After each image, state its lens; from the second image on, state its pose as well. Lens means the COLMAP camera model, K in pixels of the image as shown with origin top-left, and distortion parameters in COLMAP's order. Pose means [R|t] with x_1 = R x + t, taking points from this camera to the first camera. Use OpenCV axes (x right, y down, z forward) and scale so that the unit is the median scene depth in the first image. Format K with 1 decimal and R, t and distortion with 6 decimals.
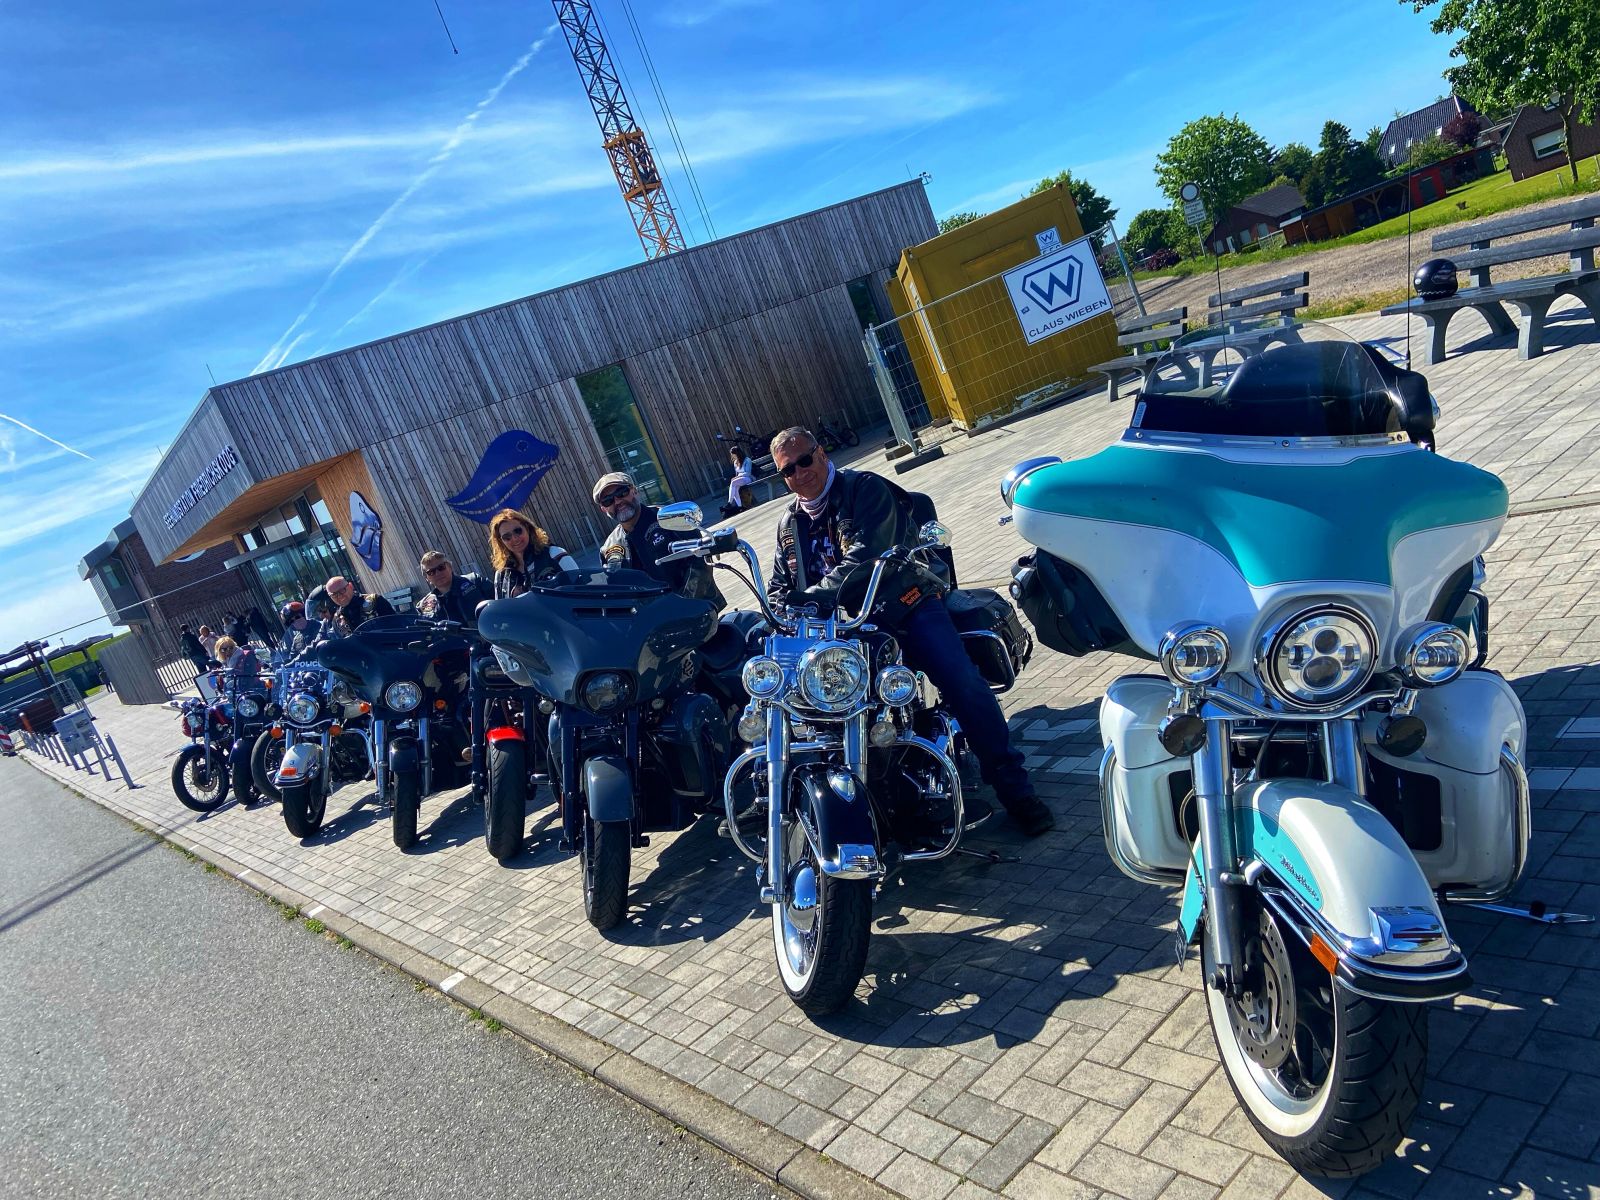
lens RADIAL K [[1196.9, 0, 797.6], [0, 1196.9, 588.1], [0, 0, 1]] dist [0.123793, -0.149567]
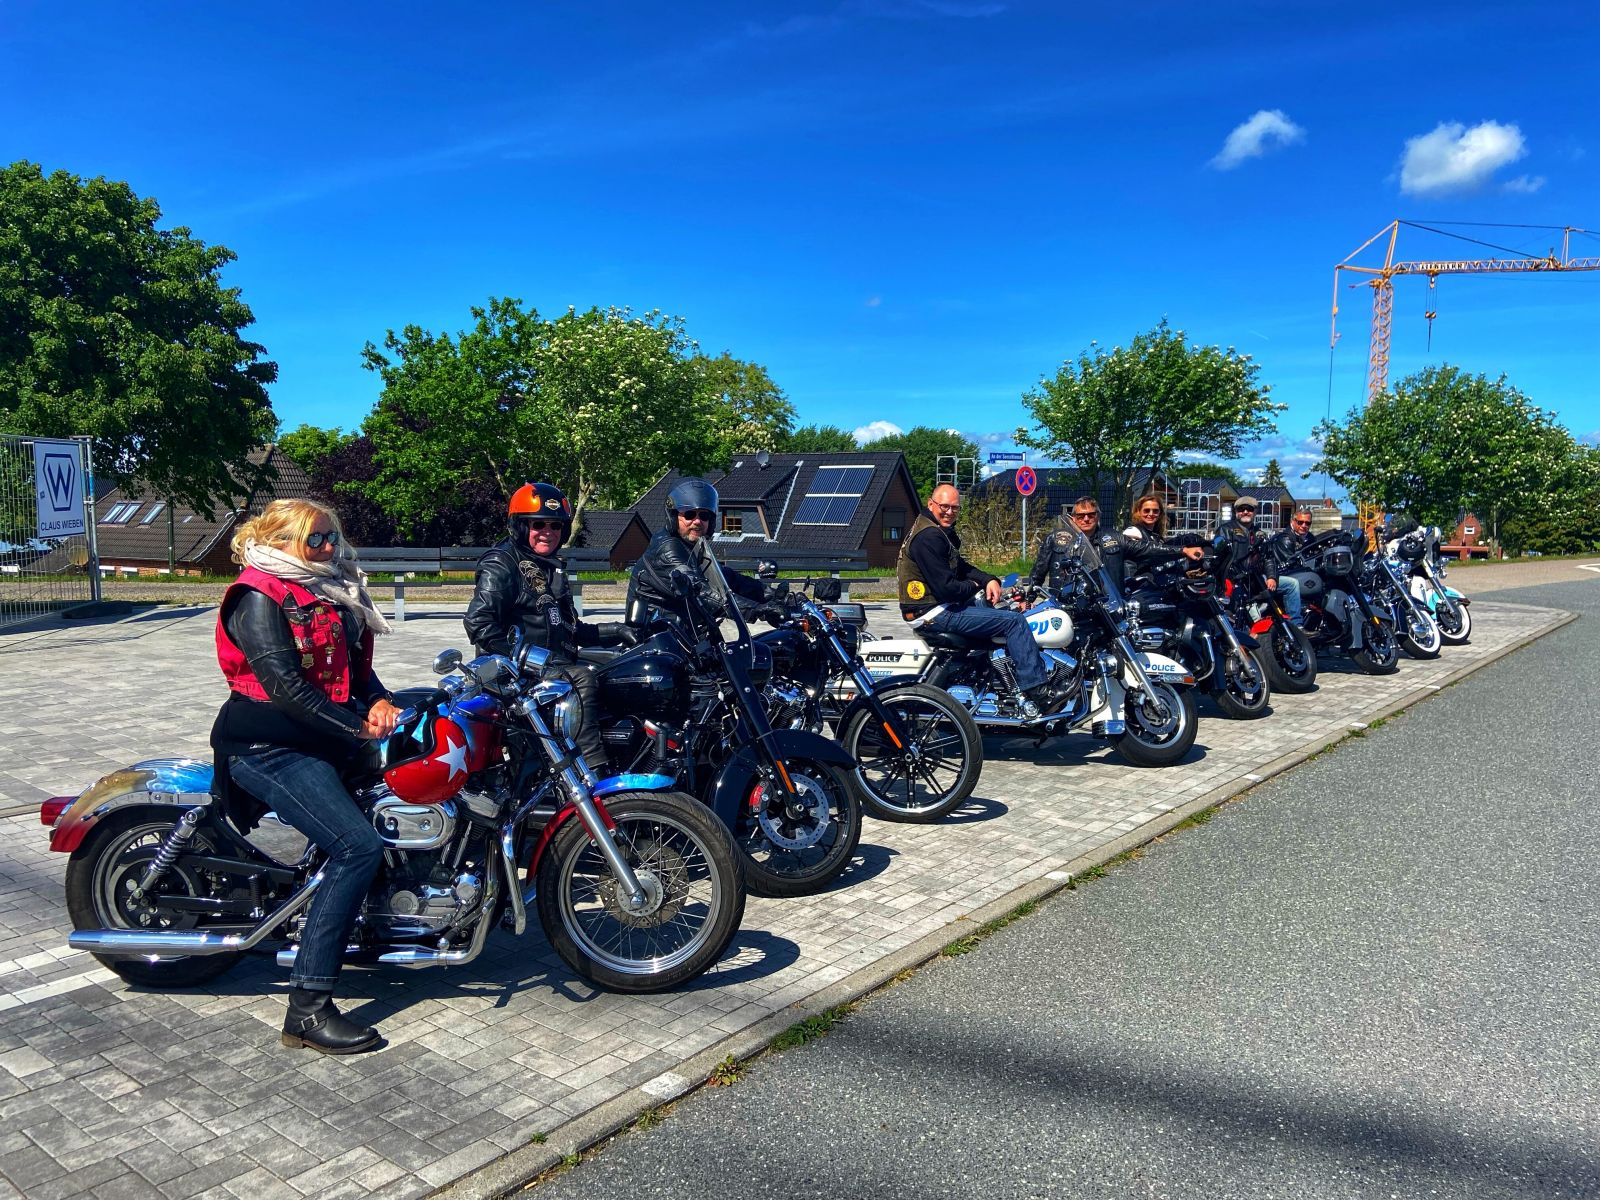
lens RADIAL K [[1196.9, 0, 797.6], [0, 1196.9, 588.1], [0, 0, 1]] dist [0.123793, -0.149567]
pose [[-0.235060, 0.308591, 0.921693, -0.397574], [0.237142, 0.937815, -0.253511, 0.084186], [-0.942609, 0.158982, -0.293622, 0.519914]]
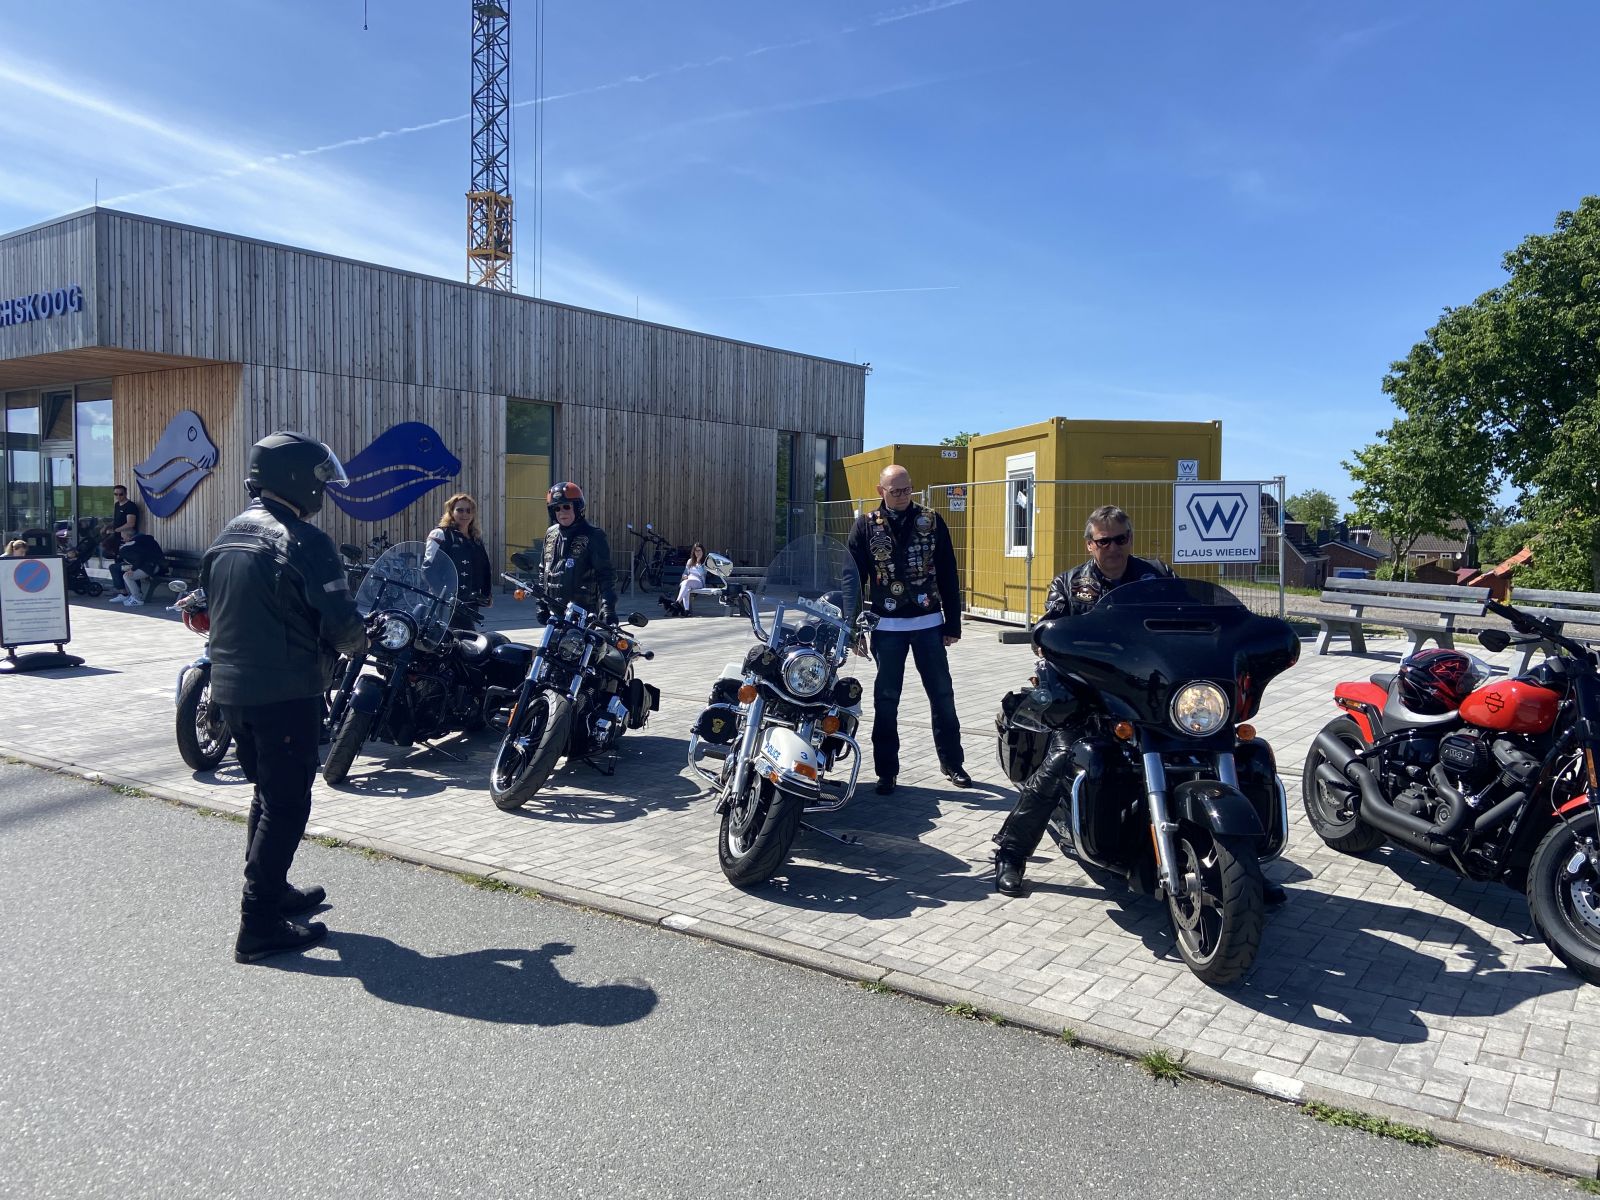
lens RADIAL K [[1196.9, 0, 797.6], [0, 1196.9, 588.1], [0, 0, 1]] dist [0.123793, -0.149567]
pose [[0.881403, 0.366545, 0.297949, -0.217487], [-0.312979, 0.925605, -0.212838, 0.067587], [-0.353798, 0.094344, 0.930552, 0.161544]]
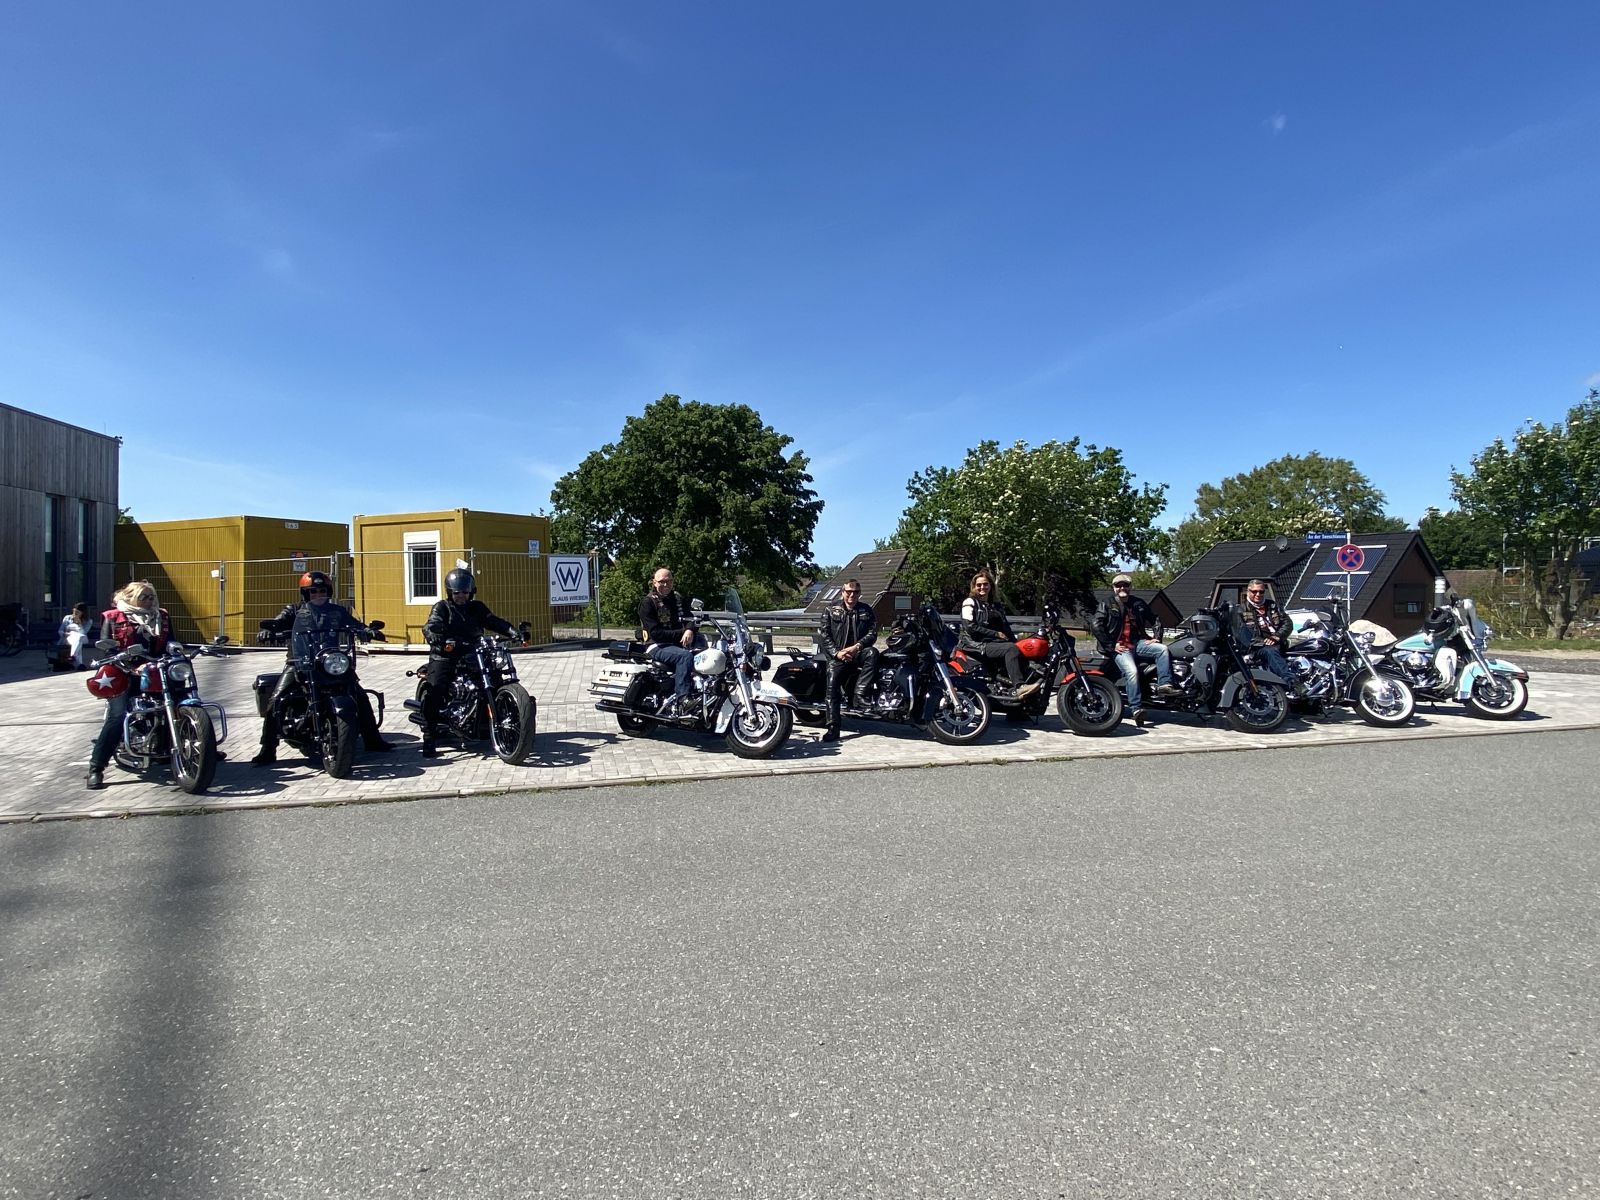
lens RADIAL K [[888.7, 0, 793.8], [0, 888.7, 607.3], [0, 0, 1]] dist [0.047526, -0.001022]
pose [[0.362217, 0.350382, 0.863731, -0.422433], [0.003749, 0.926102, -0.377255, 0.140033], [-0.932086, 0.139886, 0.334136, 0.237541]]
